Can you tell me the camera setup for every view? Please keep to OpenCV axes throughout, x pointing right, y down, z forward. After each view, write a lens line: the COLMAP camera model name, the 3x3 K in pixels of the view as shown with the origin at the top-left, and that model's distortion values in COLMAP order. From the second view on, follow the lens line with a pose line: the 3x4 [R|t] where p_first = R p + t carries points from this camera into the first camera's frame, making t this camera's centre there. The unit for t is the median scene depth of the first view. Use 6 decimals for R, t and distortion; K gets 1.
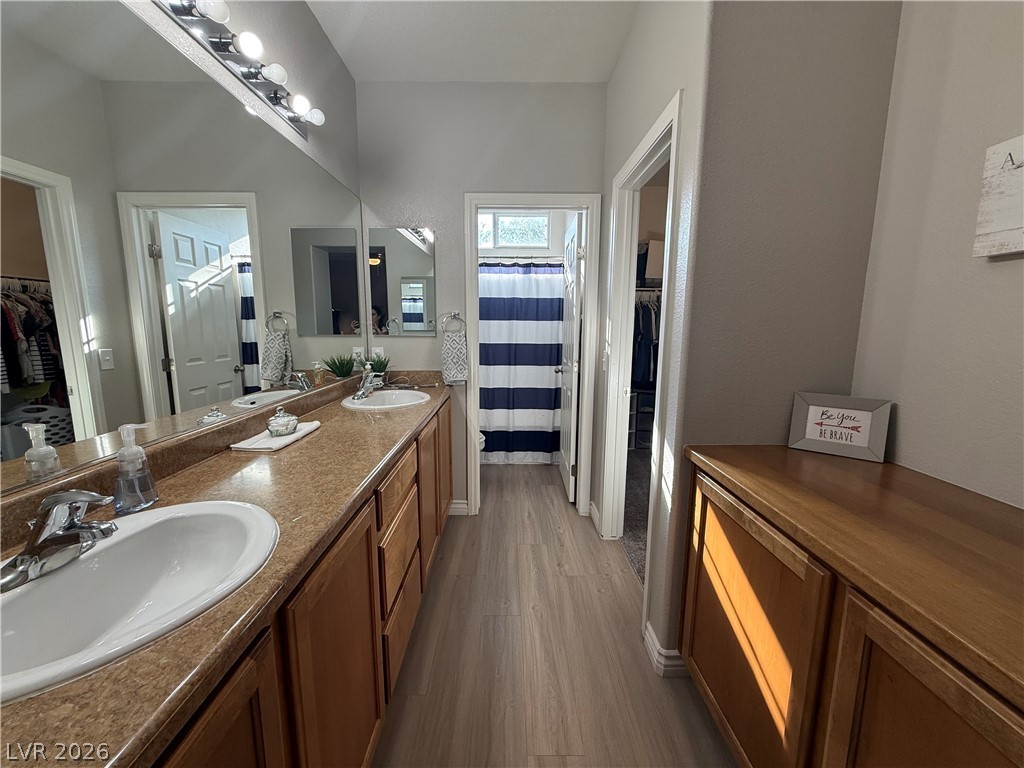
lens RADIAL K [[405.5, 0, 511.4], [0, 405.5, 382.0], [0, 0, 1]] dist [-0.002634, 0.000669]
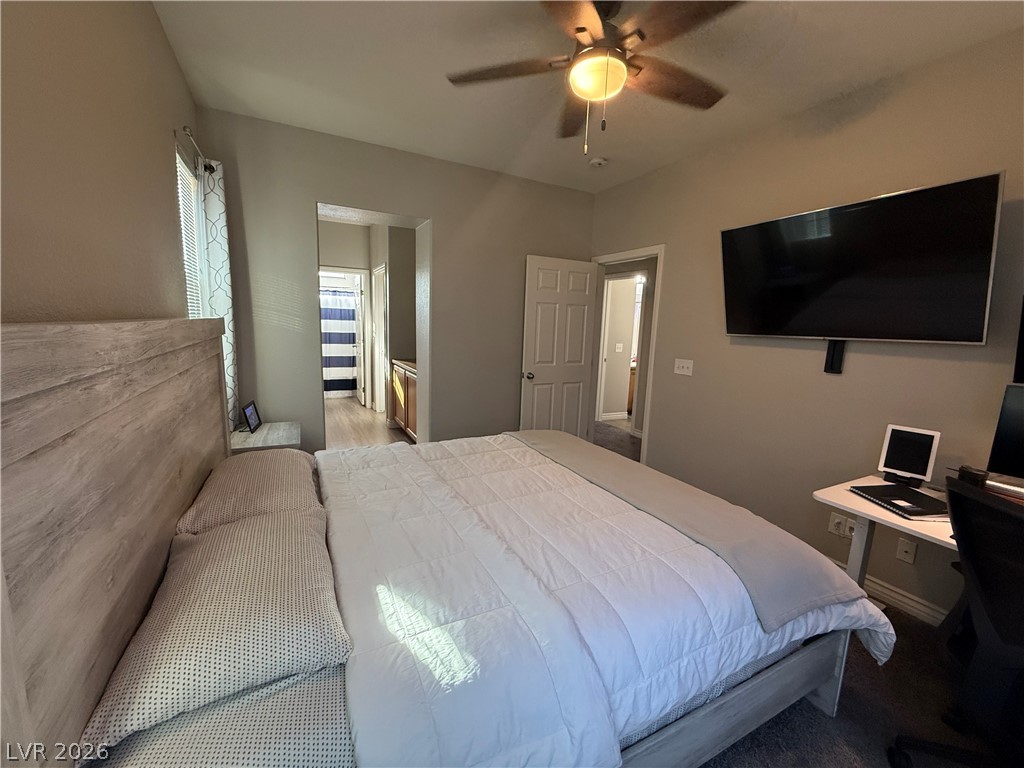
lens RADIAL K [[405.5, 0, 503.0], [0, 405.5, 388.3], [0, 0, 1]] dist [-0.002634, 0.000669]
pose [[0.895838, -0.049131, 0.441657, -0.126690], [0.039005, 0.998727, 0.031985, 0.154595], [-0.442666, -0.011426, 0.896614, -1.190584]]
